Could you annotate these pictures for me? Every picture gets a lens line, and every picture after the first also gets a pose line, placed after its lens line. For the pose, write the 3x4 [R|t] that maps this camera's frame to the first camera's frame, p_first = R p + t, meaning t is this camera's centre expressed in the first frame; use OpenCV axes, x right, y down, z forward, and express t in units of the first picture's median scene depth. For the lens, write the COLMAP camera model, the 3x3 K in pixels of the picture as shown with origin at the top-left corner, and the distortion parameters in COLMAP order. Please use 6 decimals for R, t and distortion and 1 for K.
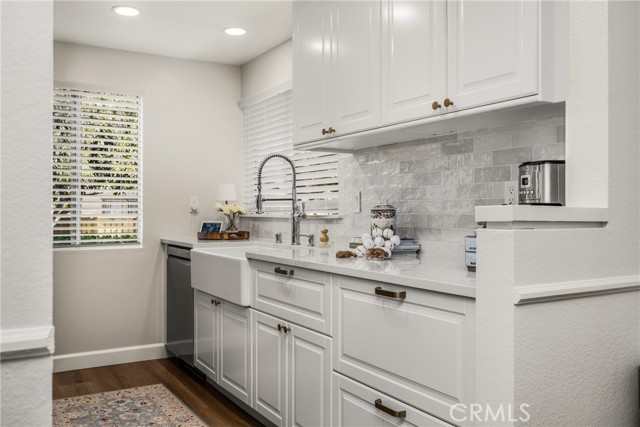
lens RADIAL K [[577.3, 0, 321.1], [0, 577.3, 213.0], [0, 0, 1]] dist [0.019510, 0.009702]
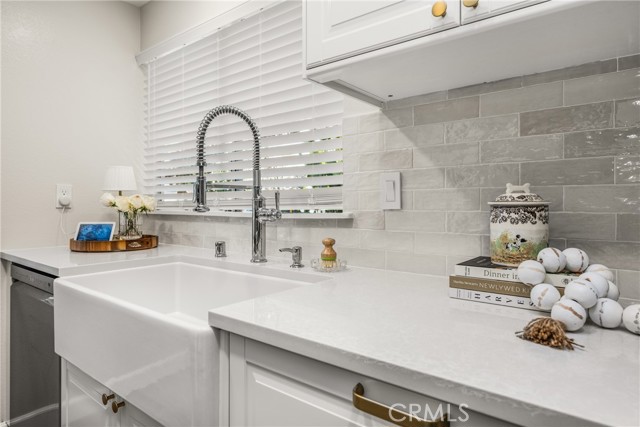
lens RADIAL K [[407.3, 0, 334.1], [0, 407.3, 203.5], [0, 0, 1]] dist [0.006995, 0.002116]
pose [[0.935983, 0.002358, 0.352037, -0.113383], [0.000086, 0.999976, -0.006925, -0.003353], [-0.352045, 0.006512, 0.935960, 0.539287]]
